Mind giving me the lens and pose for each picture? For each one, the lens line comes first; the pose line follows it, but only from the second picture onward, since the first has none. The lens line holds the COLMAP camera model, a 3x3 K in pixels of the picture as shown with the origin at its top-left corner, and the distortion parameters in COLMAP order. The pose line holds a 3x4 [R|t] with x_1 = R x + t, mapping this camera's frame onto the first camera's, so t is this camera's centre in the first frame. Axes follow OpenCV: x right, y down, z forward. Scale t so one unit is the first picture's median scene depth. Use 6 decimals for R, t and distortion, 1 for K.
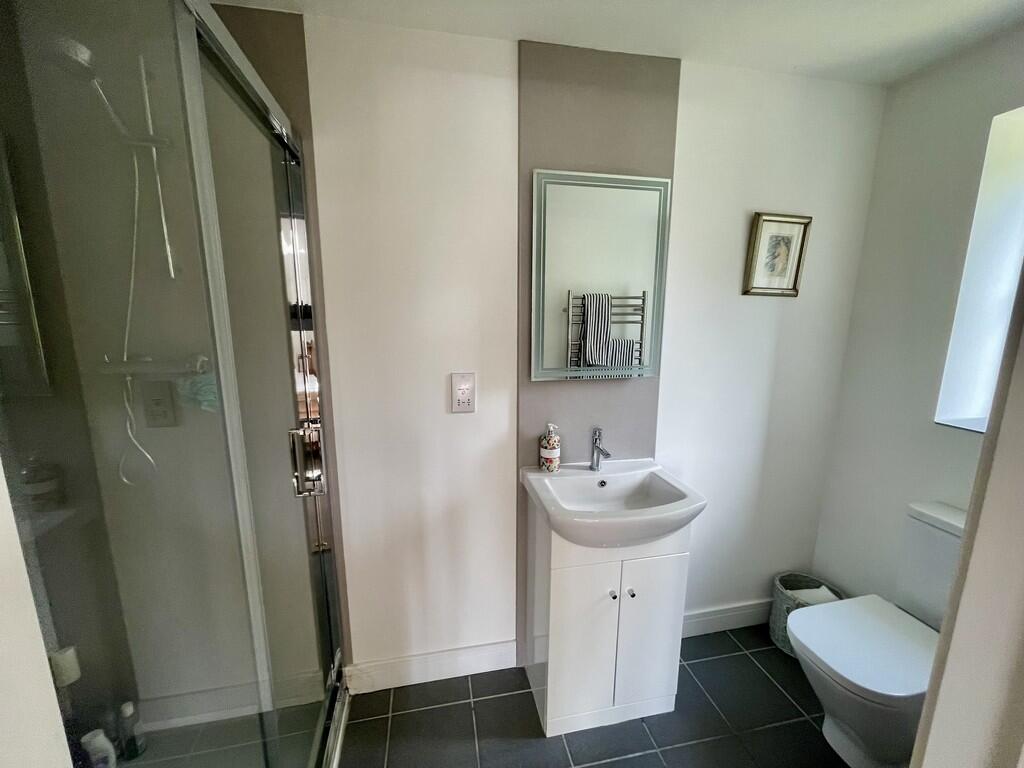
lens RADIAL K [[413.4, 0, 512.3], [0, 413.4, 387.8], [0, 0, 1]] dist [-0.004166, 0.001023]
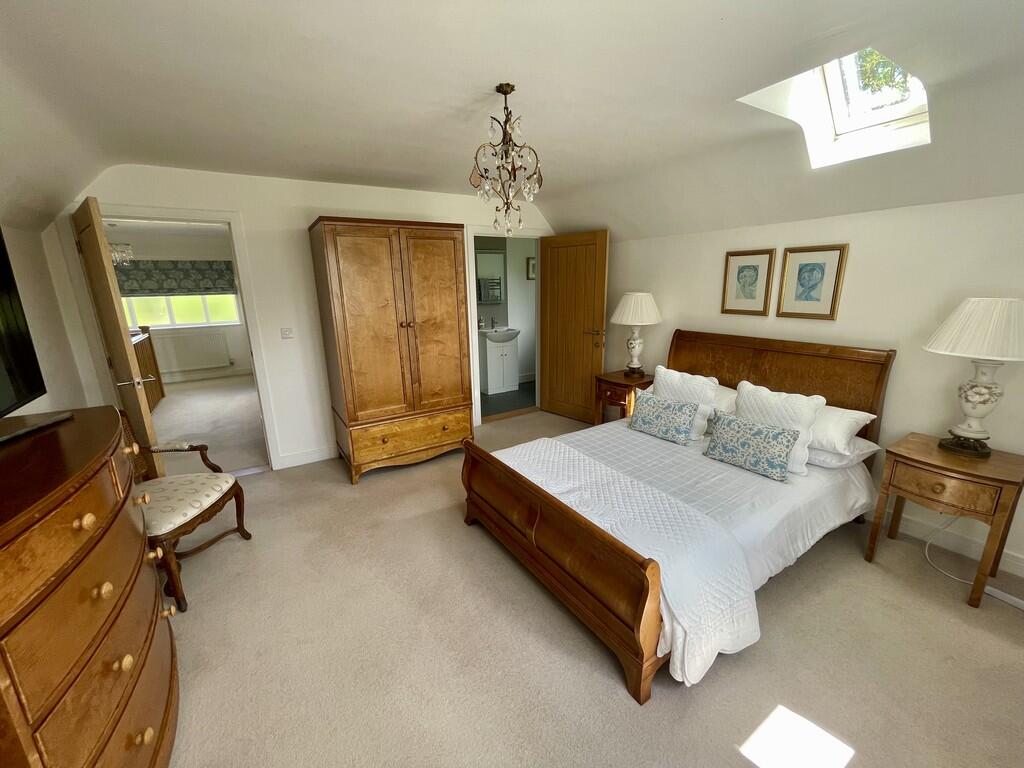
lens RADIAL K [[413.4, 0, 513.2], [0, 413.4, 382.4], [0, 0, 1]] dist [-0.004166, 0.001023]
pose [[0.937926, -0.106299, 0.330144, -0.892625], [0.089428, 0.993809, 0.065922, 0.441876], [-0.335107, -0.032305, 0.941626, -2.516108]]
